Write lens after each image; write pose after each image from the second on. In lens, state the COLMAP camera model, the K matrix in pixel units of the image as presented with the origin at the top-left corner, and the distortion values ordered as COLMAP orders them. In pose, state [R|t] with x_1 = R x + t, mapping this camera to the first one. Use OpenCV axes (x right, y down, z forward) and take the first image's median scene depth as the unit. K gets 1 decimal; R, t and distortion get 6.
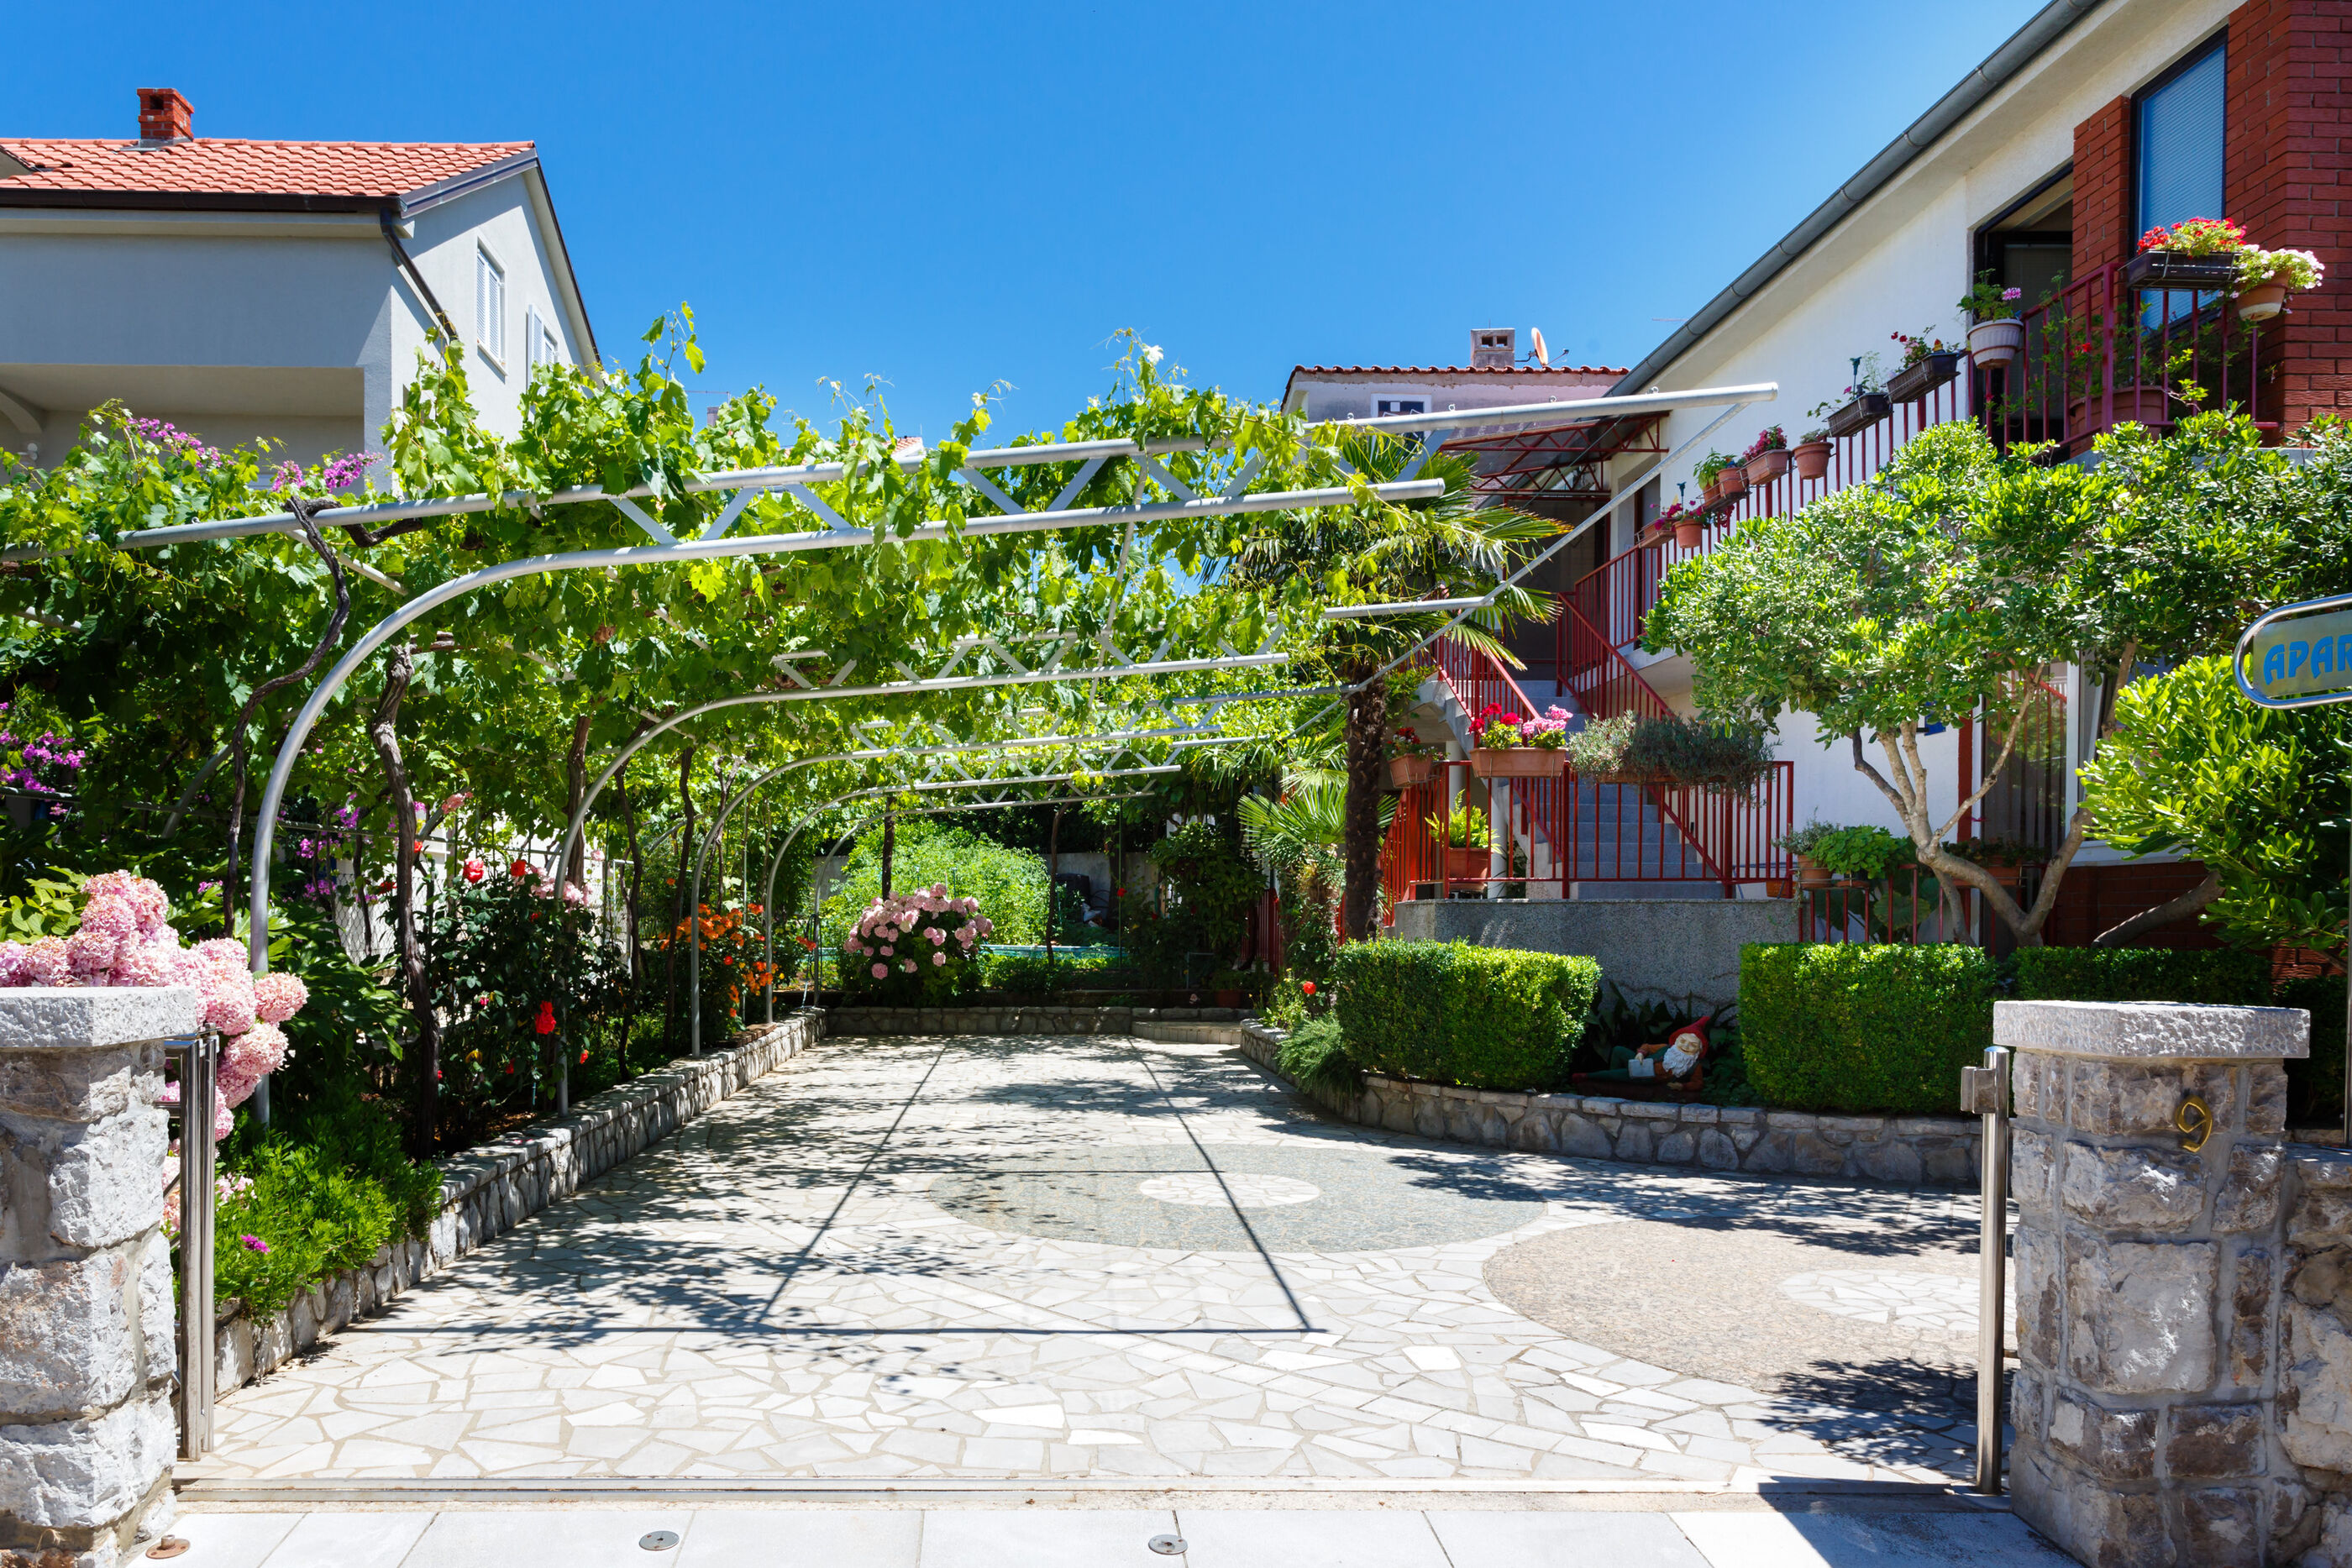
lens RADIAL K [[1605.2, 0, 1175.5], [0, 1605.2, 853.9], [0, 0, 1]] dist [-0.001018, 0.005554]
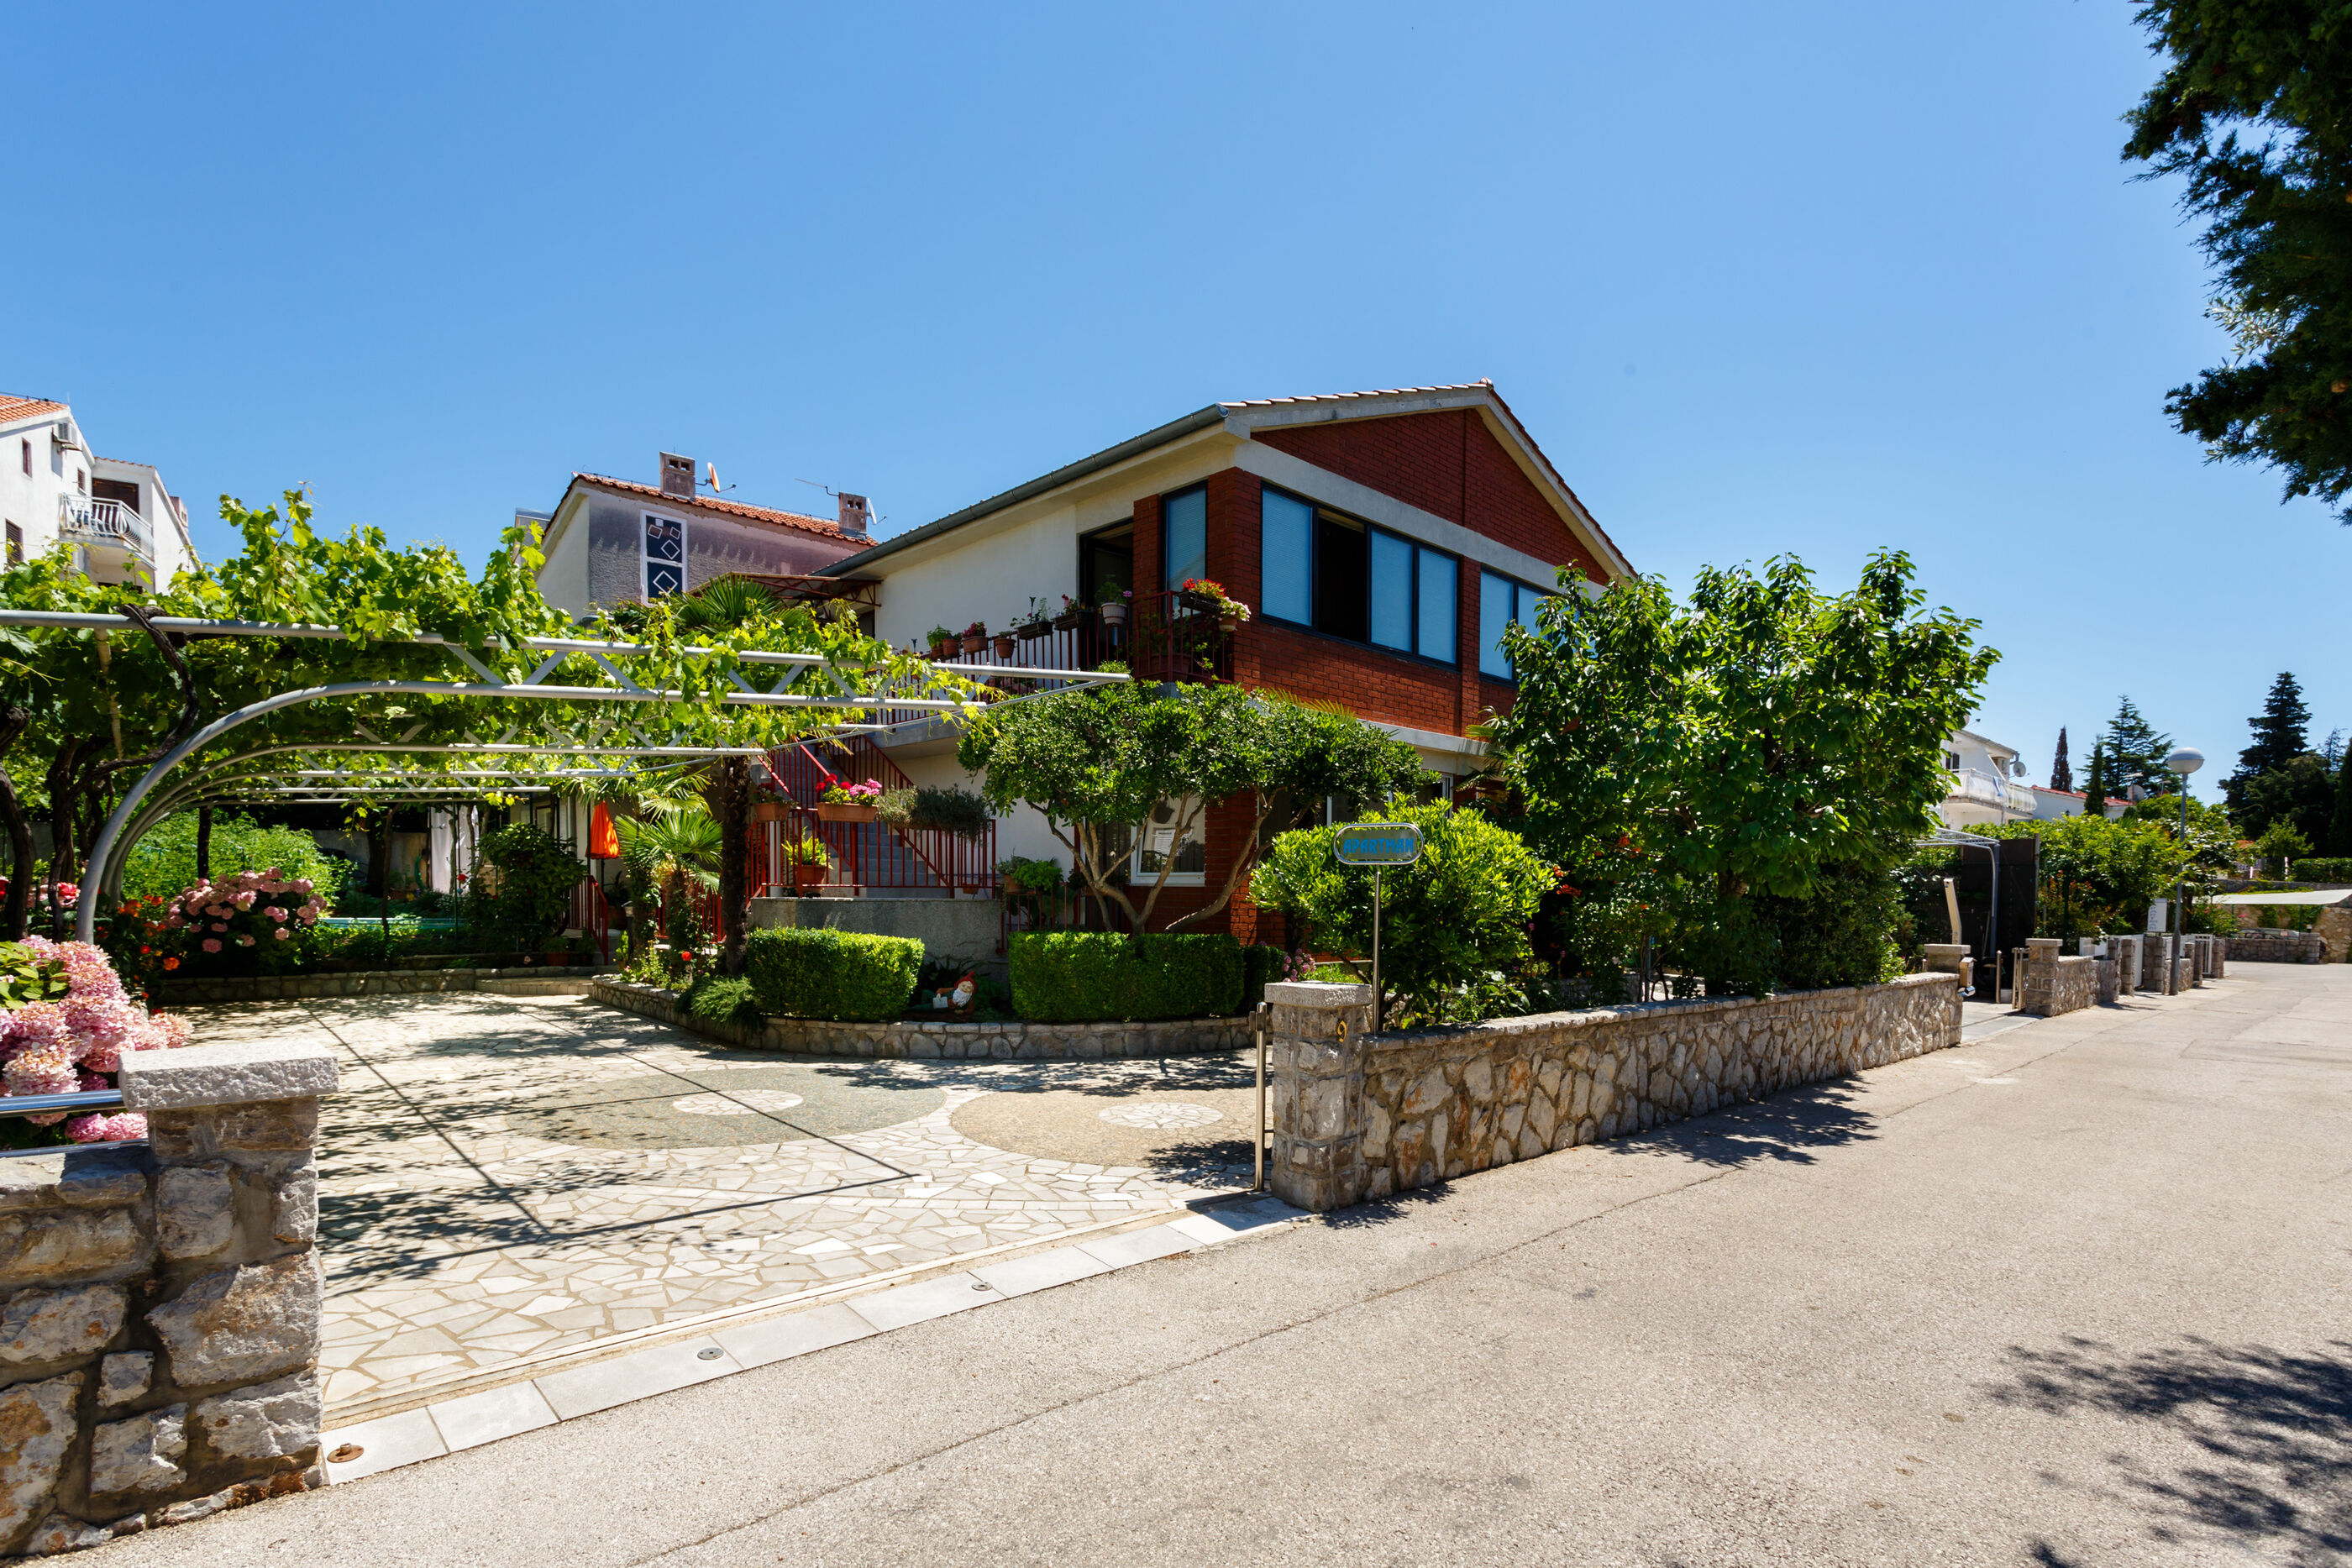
lens RADIAL K [[1150.1, 0, 1176.0], [0, 1150.1, 784.0], [0, 0, 1]] dist [0.002421, 0.001289]
pose [[0.751468, 0.063457, 0.656711, -0.462508], [-0.045758, 0.997980, -0.044073, -0.077636], [-0.658181, 0.003069, 0.752854, -0.128711]]
